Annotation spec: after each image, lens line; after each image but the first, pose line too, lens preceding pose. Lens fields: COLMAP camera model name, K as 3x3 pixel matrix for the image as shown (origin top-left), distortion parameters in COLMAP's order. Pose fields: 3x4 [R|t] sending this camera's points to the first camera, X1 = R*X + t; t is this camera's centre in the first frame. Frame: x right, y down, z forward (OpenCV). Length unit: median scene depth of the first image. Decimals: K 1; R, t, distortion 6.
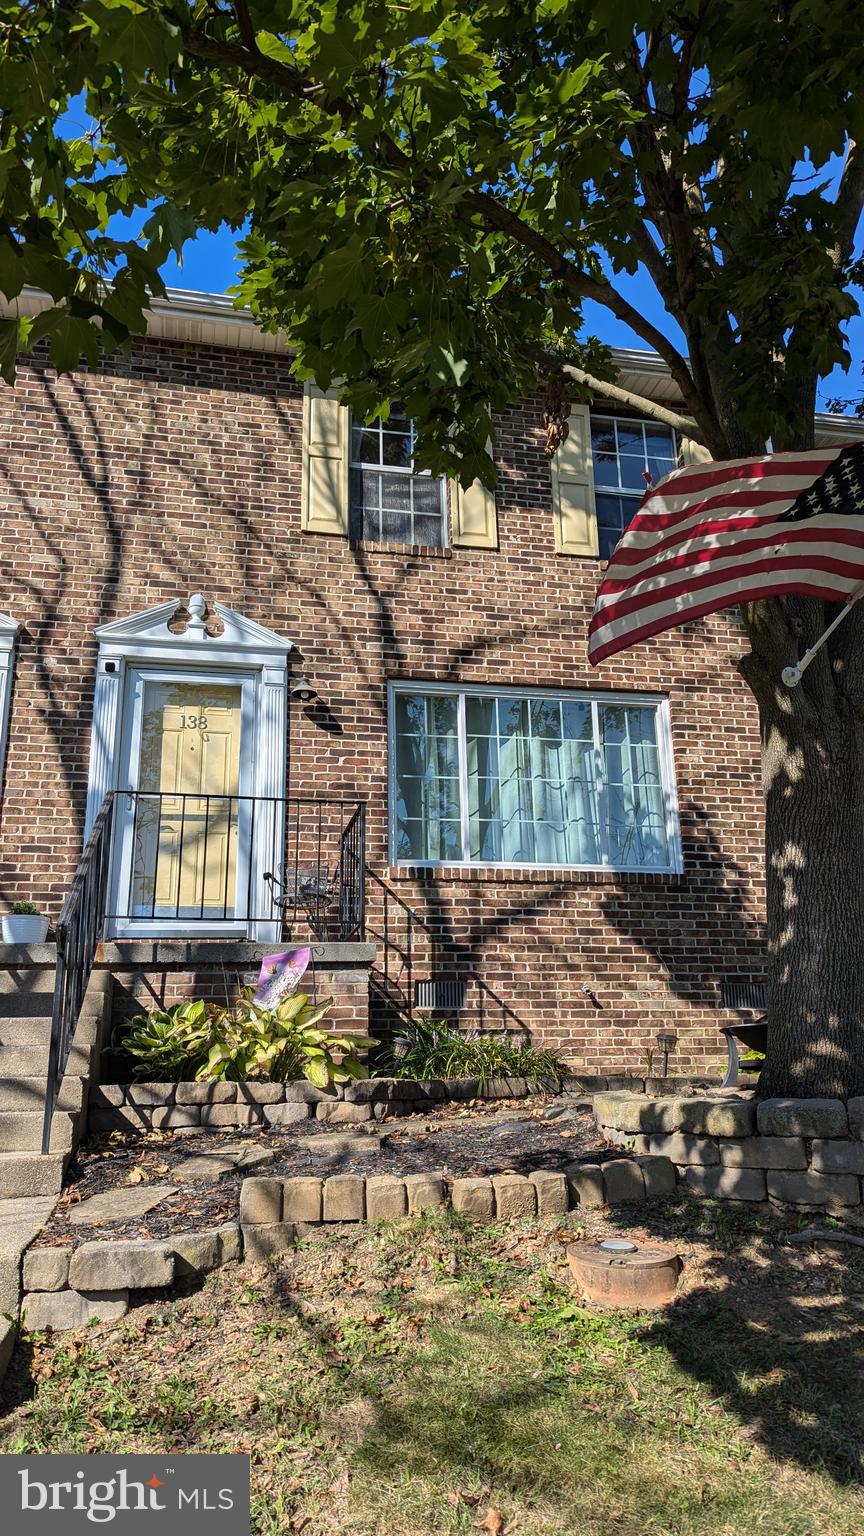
lens RADIAL K [[1102.9, 0, 435.7], [0, 1102.9, 772.4], [0, 0, 1]] dist [0.086001, -0.111605]
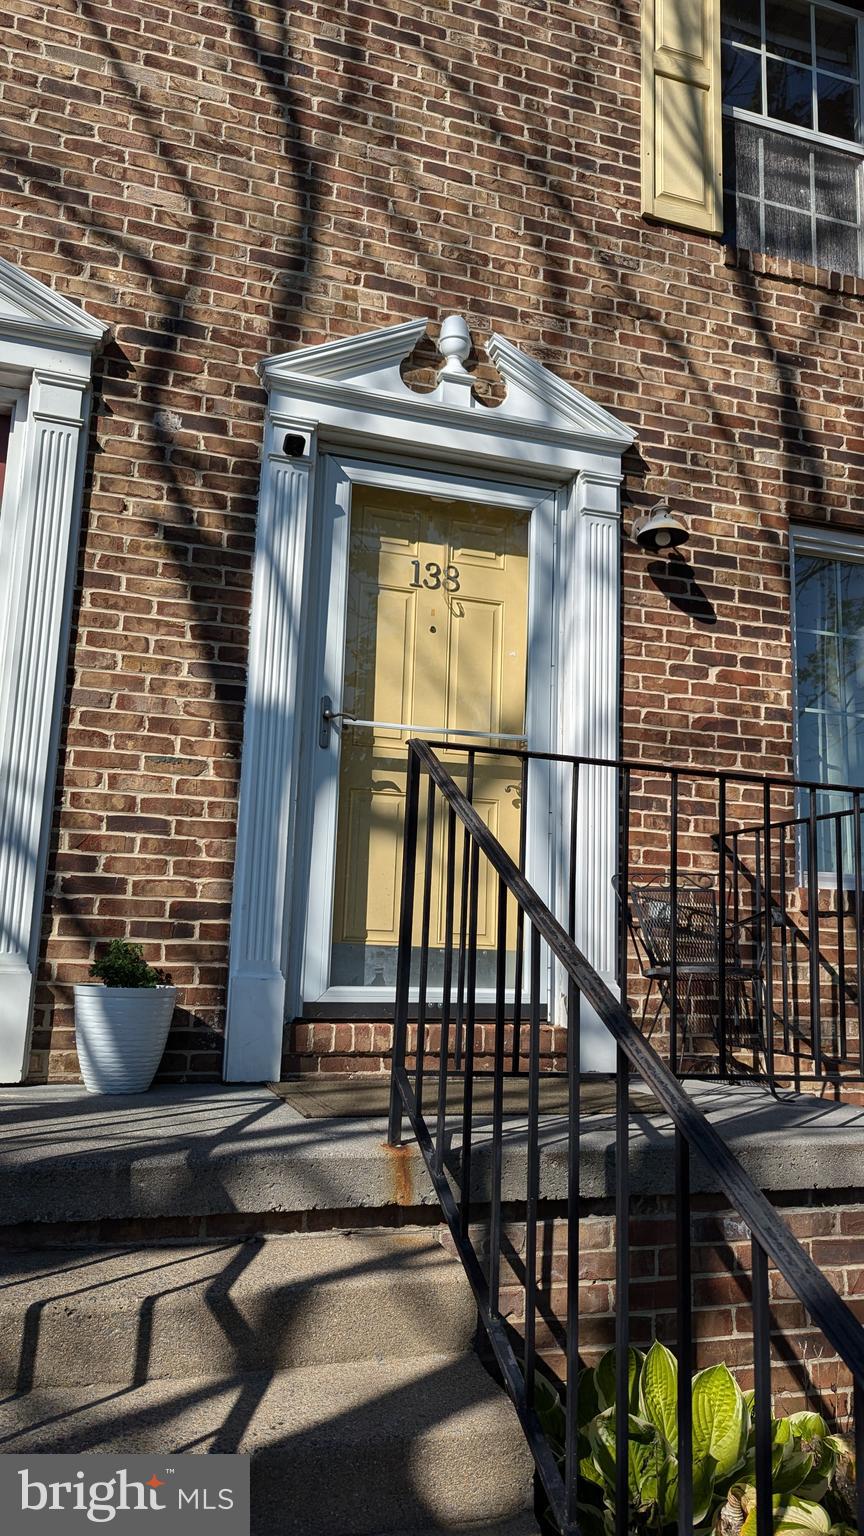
lens RADIAL K [[1118.8, 0, 457.2], [0, 1118.8, 762.2], [0, 0, 1]] dist [0.025971, -0.002952]
pose [[0.992299, 0.070134, 0.102100, -0.255395], [-0.081353, 0.990572, 0.110219, -0.018017], [-0.093407, -0.117676, 0.988649, 0.486272]]
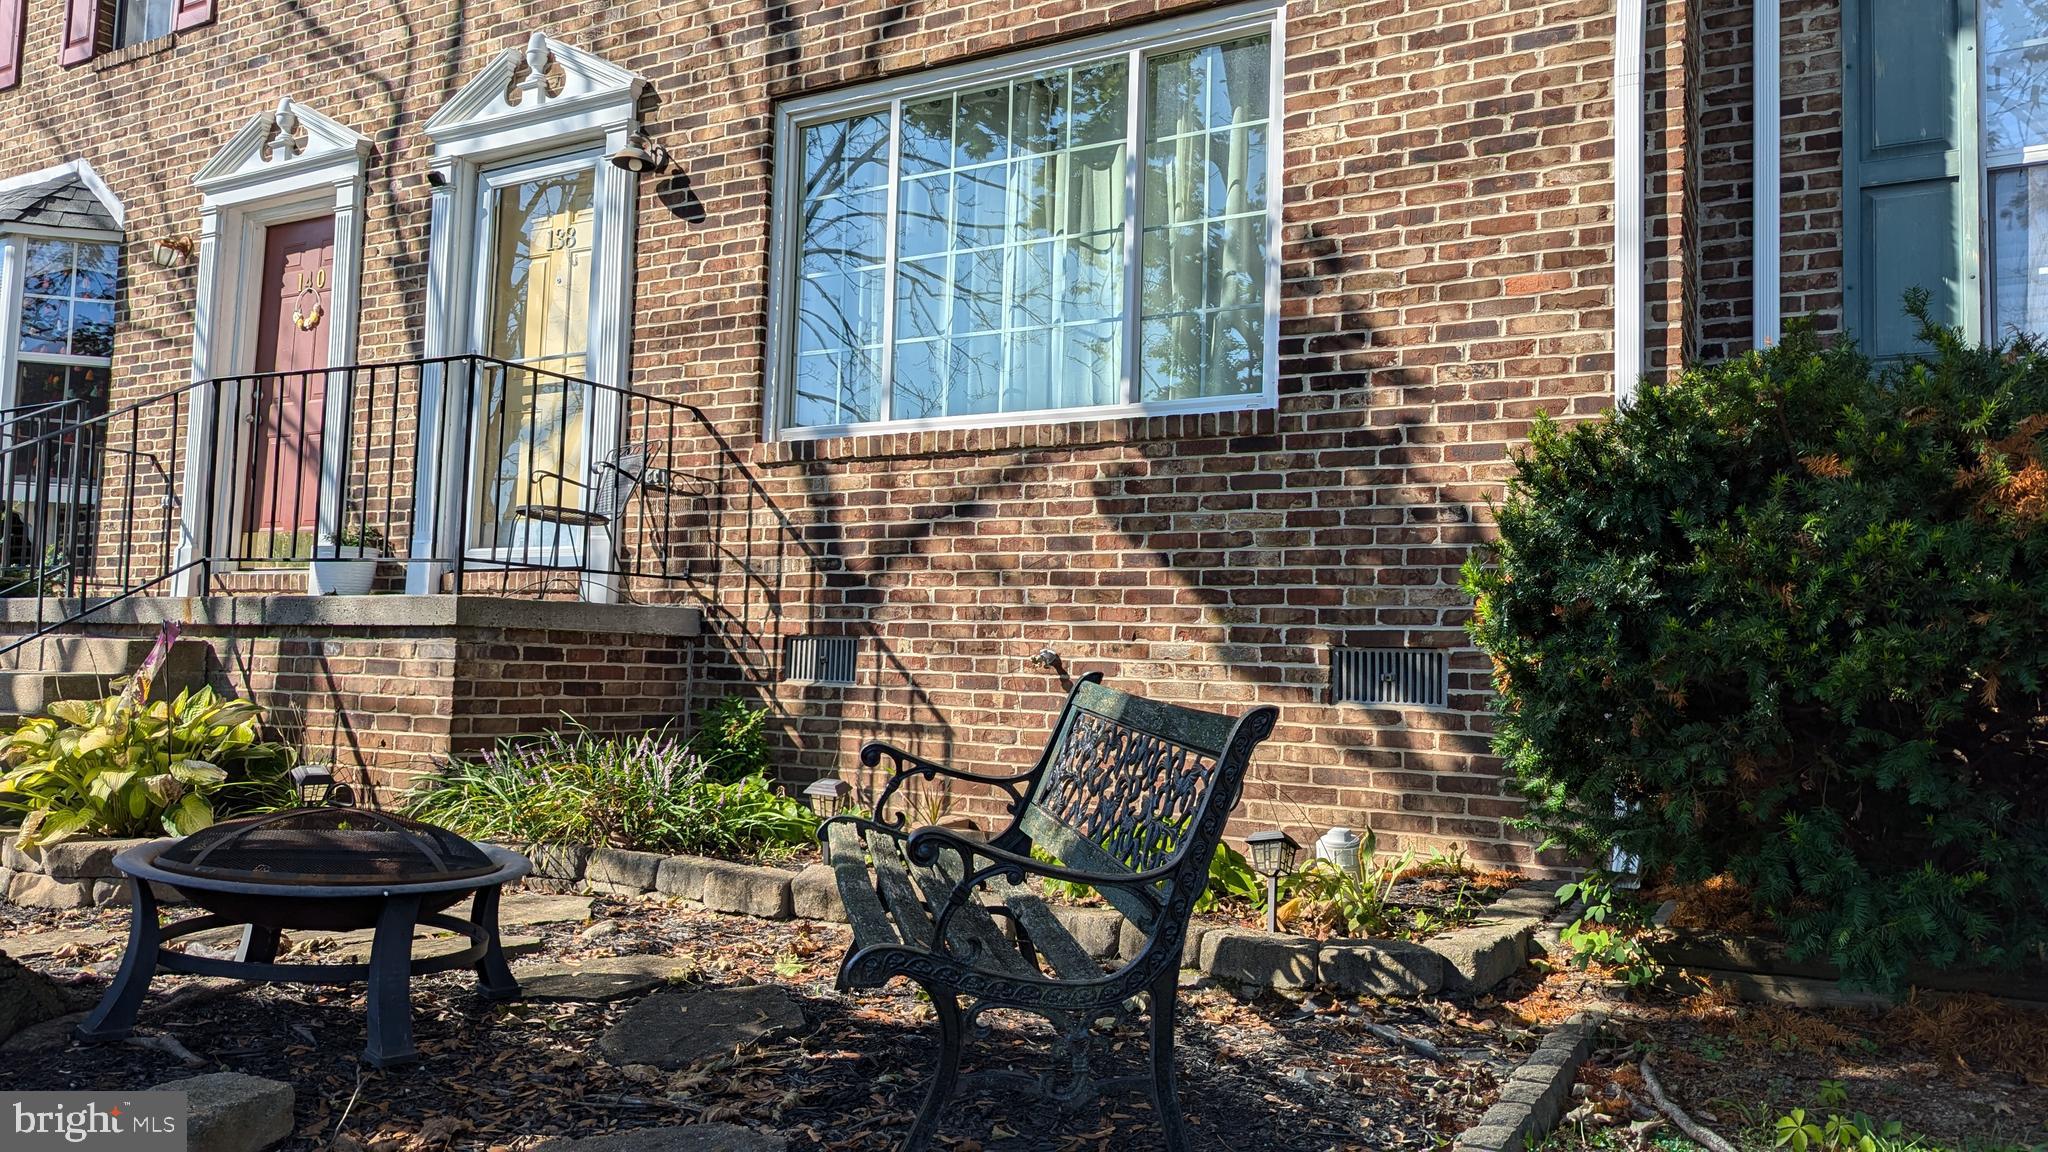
lens RADIAL K [[1470.5, 0, 1024.0], [0, 1470.5, 576.0], [0, 0, 1]] dist [0.086001, -0.111605]
pose [[0.739980, -0.002225, -0.672625, 0.573454], [0.146271, 0.976596, 0.157688, 0.050821], [0.656532, -0.215071, 0.722987, 0.504302]]
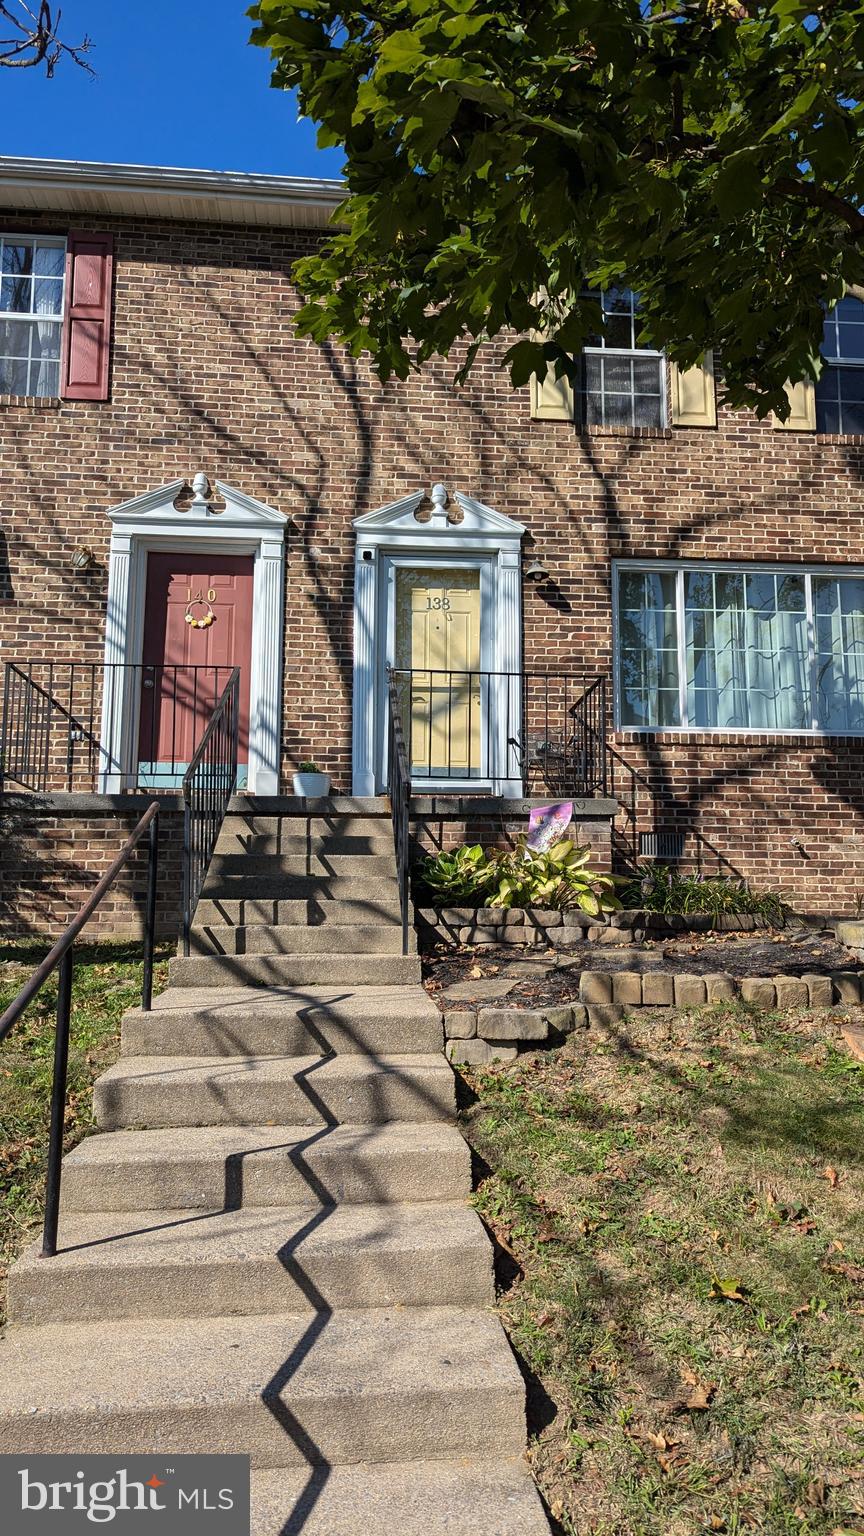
lens RADIAL K [[1106.6, 0, 442.1], [0, 1106.6, 786.7], [0, 0, 1]] dist [0.094379, -0.200995]
pose [[0.992264, 0.004452, -0.124068, -0.074684], [0.012961, 0.990181, 0.139189, -0.017572], [0.123469, -0.139720, 0.982463, -0.125352]]
